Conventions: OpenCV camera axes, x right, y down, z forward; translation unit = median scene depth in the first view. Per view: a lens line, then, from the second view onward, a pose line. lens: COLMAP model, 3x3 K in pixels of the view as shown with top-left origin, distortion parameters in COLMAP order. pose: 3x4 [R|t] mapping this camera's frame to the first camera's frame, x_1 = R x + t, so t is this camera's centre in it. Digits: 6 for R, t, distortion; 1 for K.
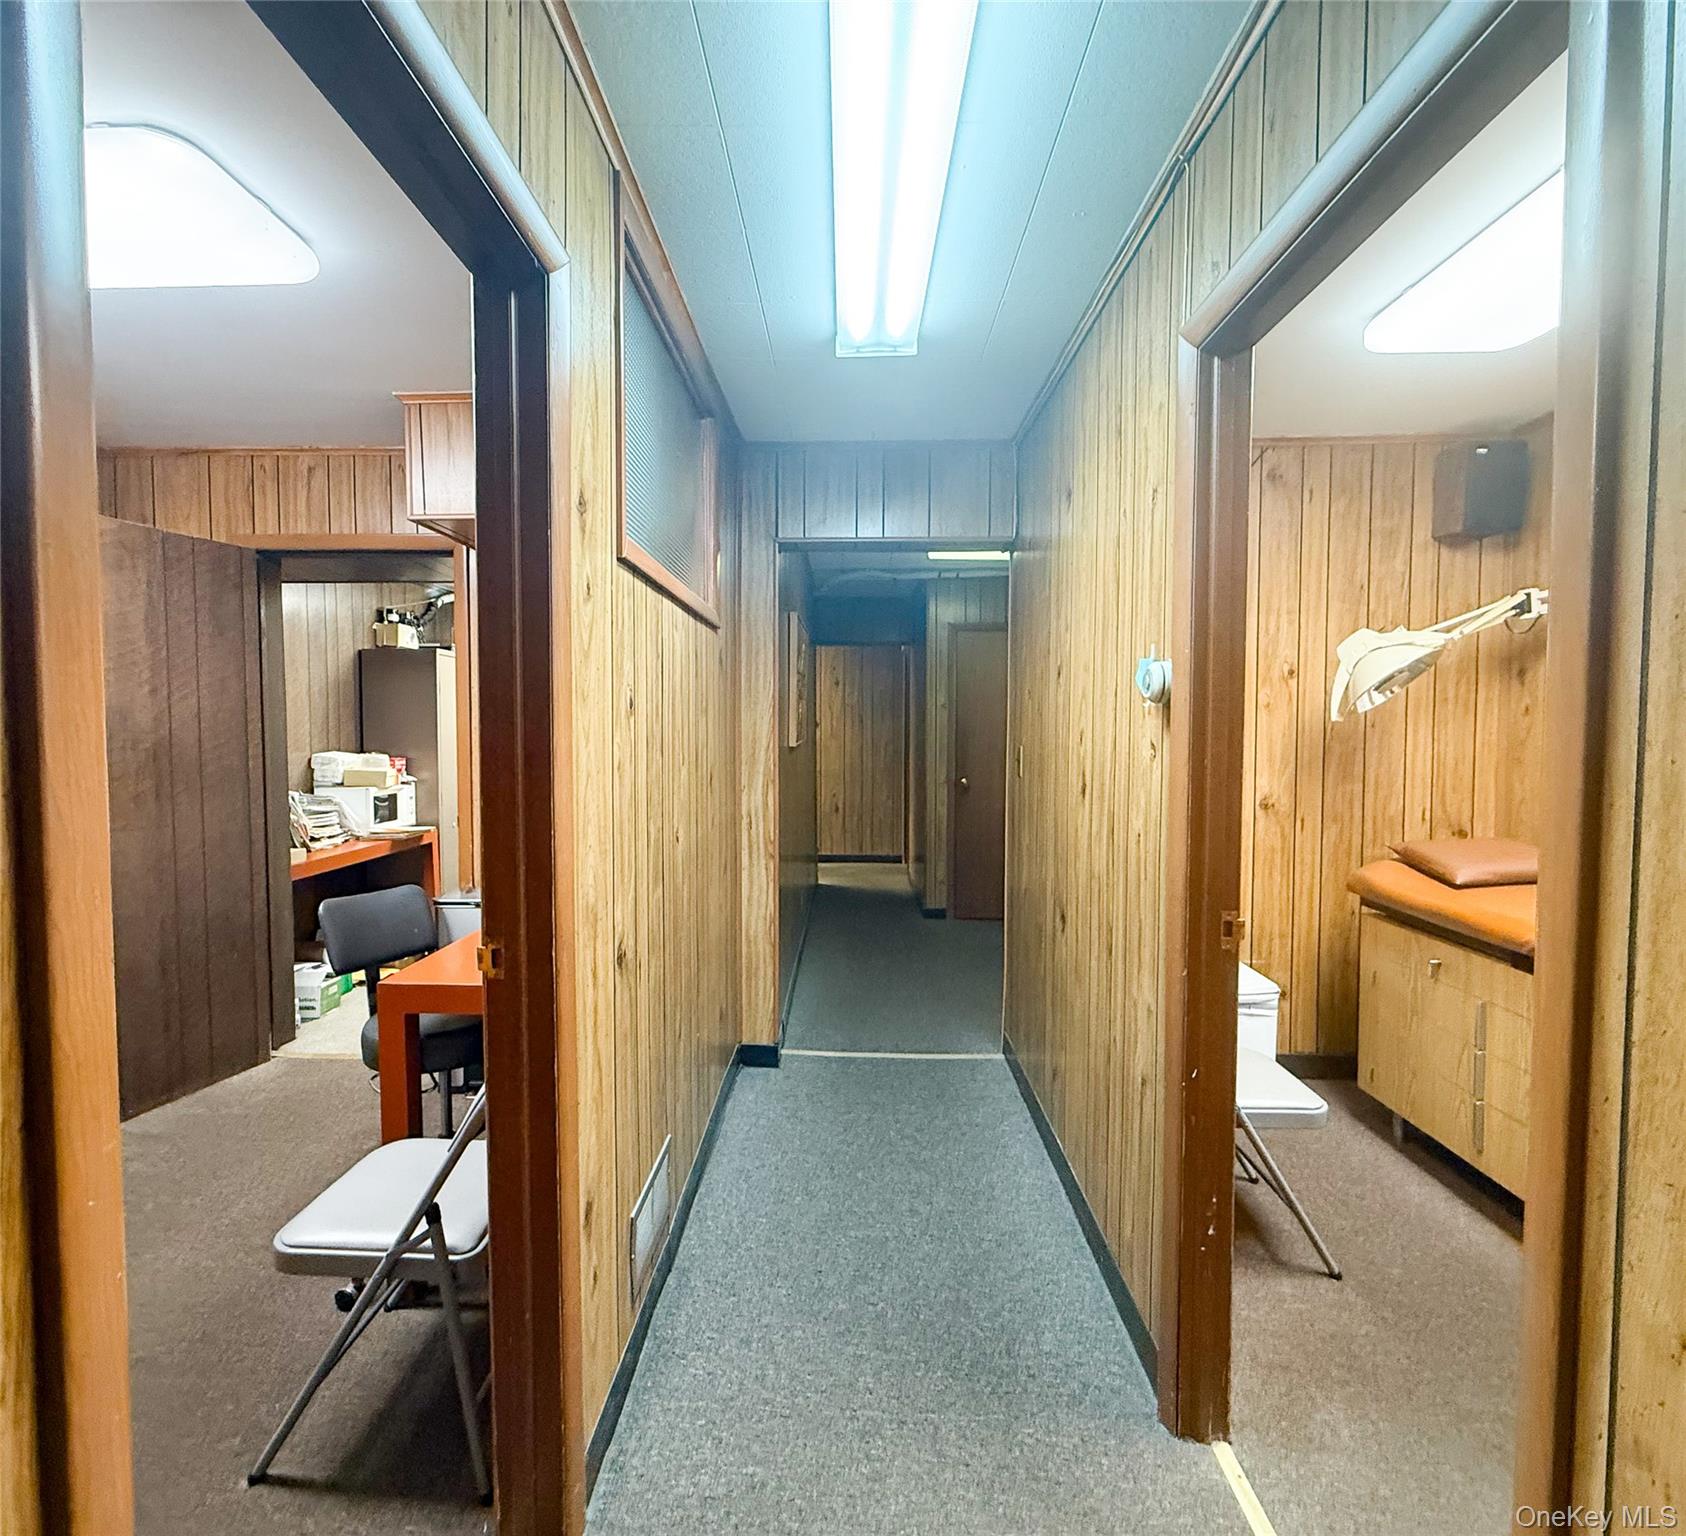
lens RADIAL K [[834.5, 0, 843.0], [0, 834.5, 768.0], [0, 0, 1]] dist [0.001395, 0.000211]
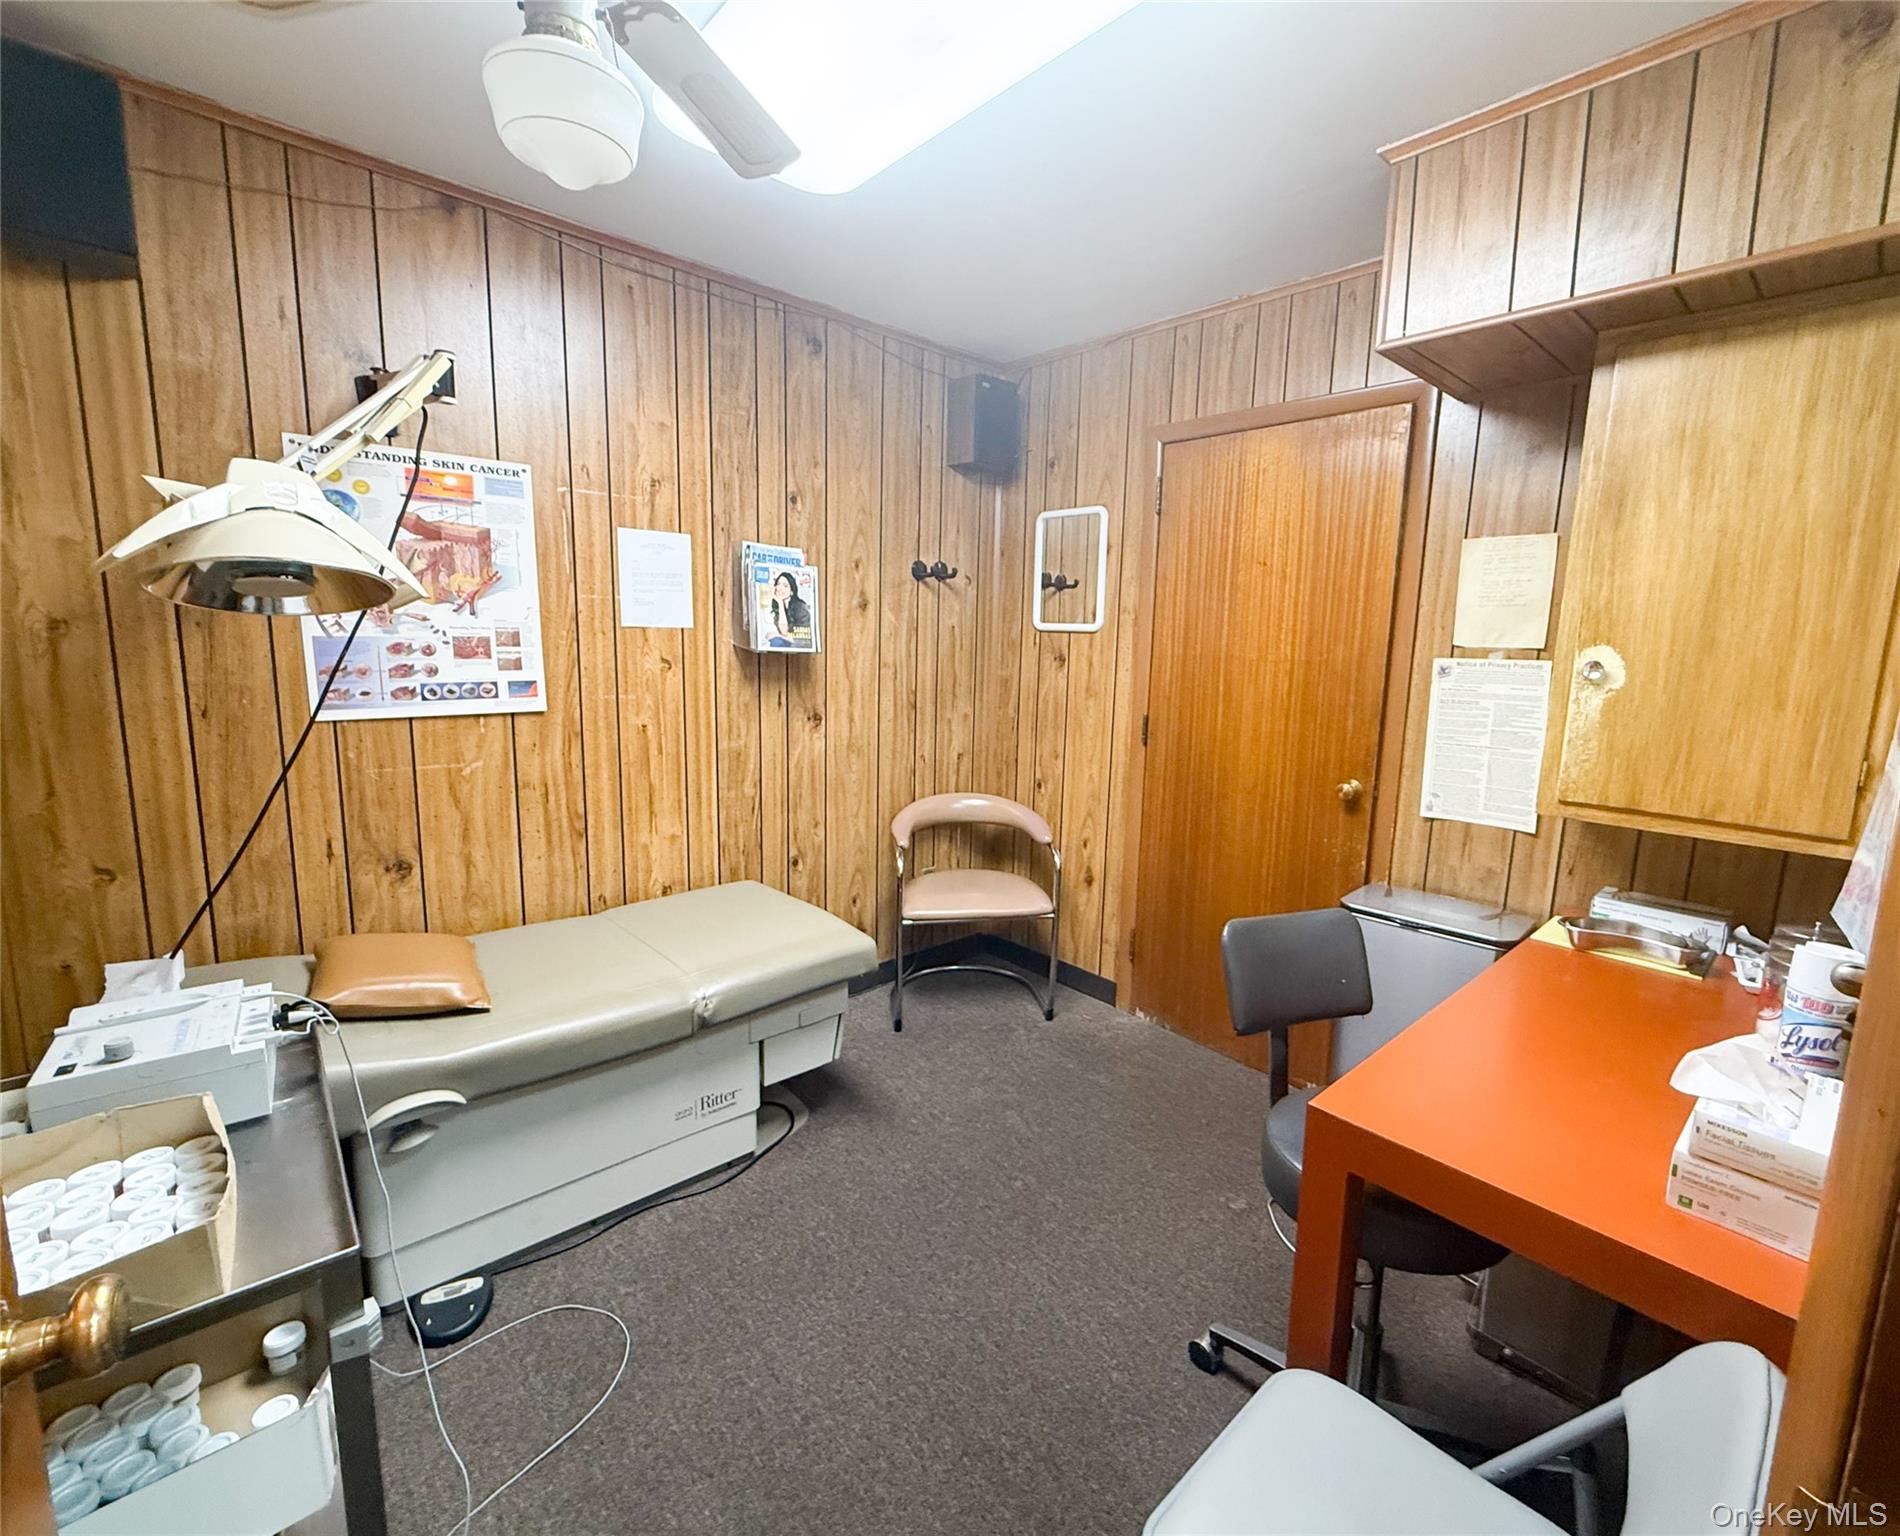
lens RADIAL K [[844.2, 0, 950.0], [0, 844.2, 768.0], [0, 0, 1]] dist [-0.000247, -0.000010]
pose [[0.677472, 0.126826, -0.724532, -0.188721], [-0.054694, 0.990982, 0.122325, -0.025894], [0.733512, -0.043244, 0.678299, 0.237152]]
